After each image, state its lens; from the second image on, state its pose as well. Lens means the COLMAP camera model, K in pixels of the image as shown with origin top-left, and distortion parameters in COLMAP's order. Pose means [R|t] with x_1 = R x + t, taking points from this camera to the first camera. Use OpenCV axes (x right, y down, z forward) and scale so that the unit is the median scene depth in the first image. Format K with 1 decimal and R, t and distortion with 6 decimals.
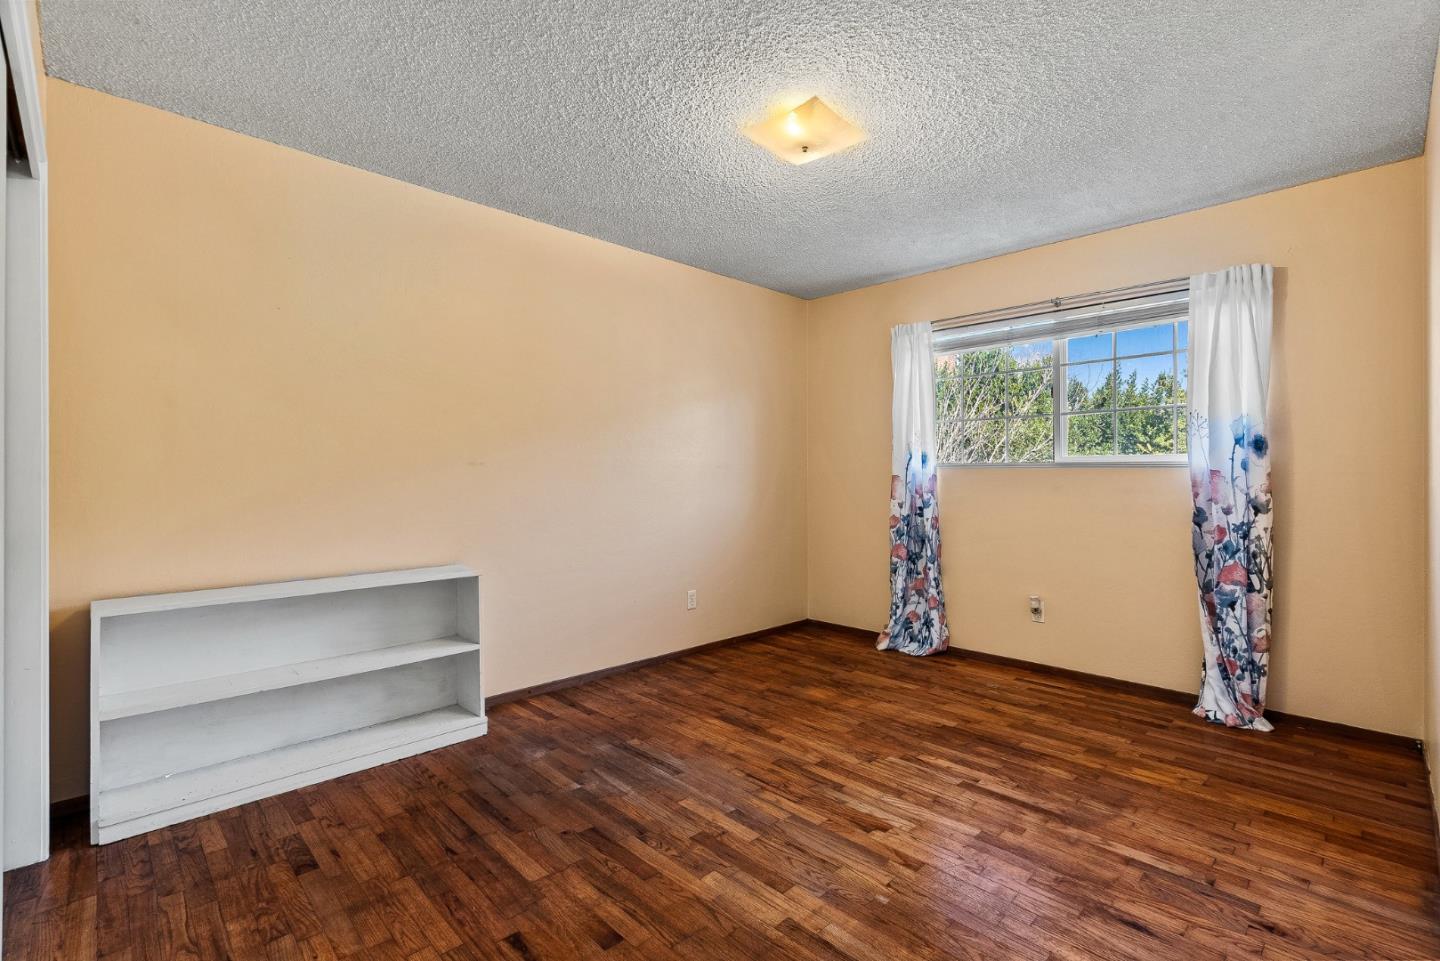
lens RADIAL K [[652.7, 0, 719.2], [0, 652.7, 474.0], [0, 0, 1]] dist [-0.002496, -0.000370]
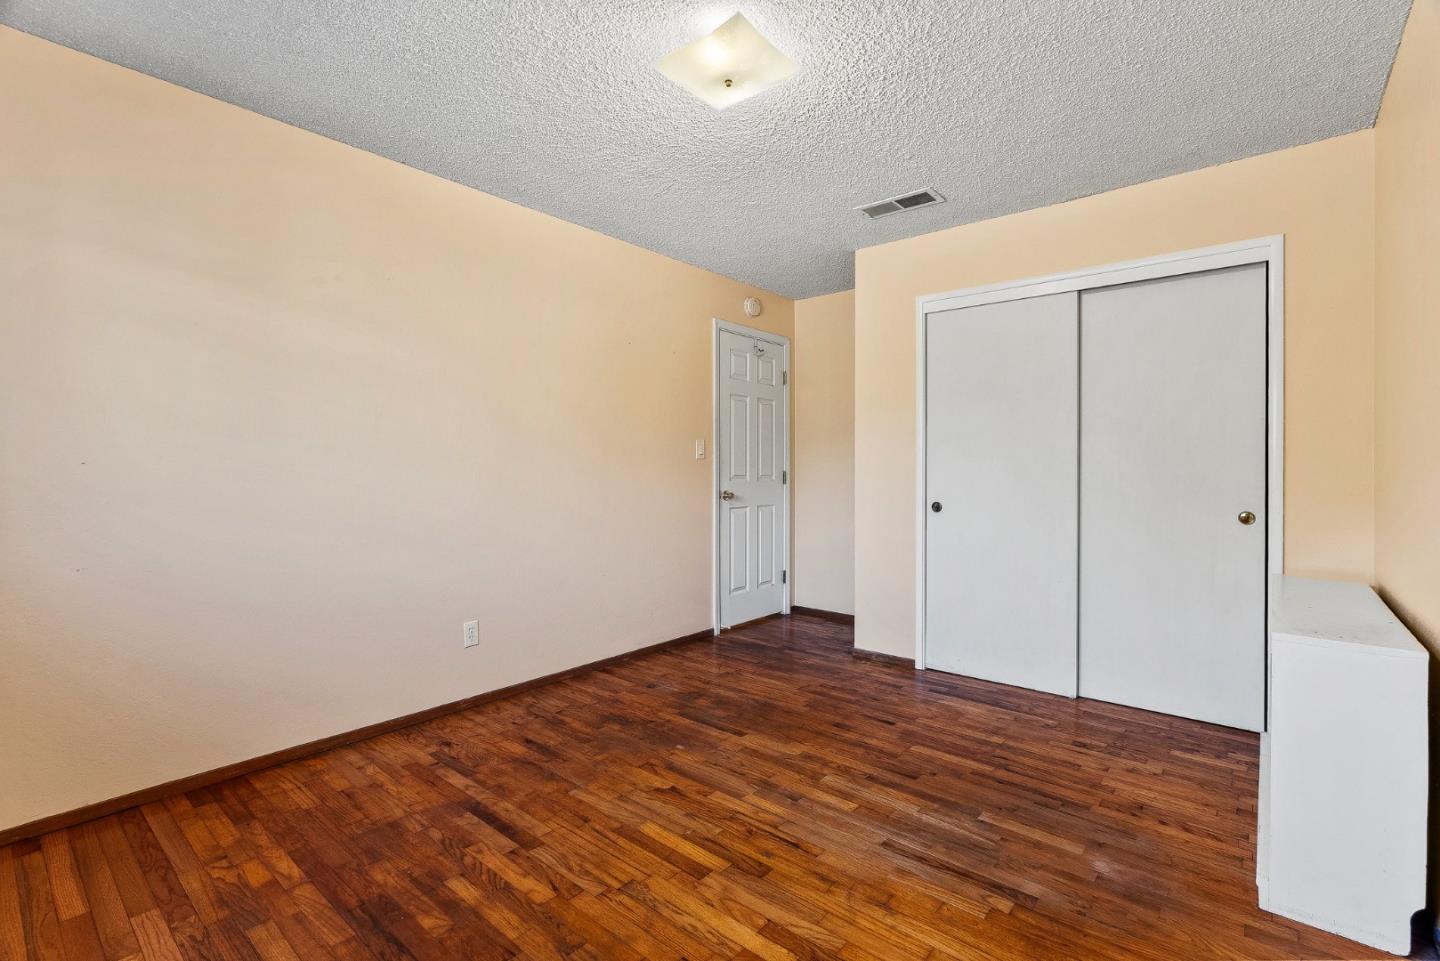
lens RADIAL K [[652.7, 0, 719.2], [0, 652.7, 474.0], [0, 0, 1]] dist [-0.002496, -0.000370]
pose [[-0.995452, -0.001829, -0.095252, 0.246388], [-0.002852, 0.999940, 0.010606, 0.002234], [0.095227, 0.010829, -0.995397, 2.025110]]
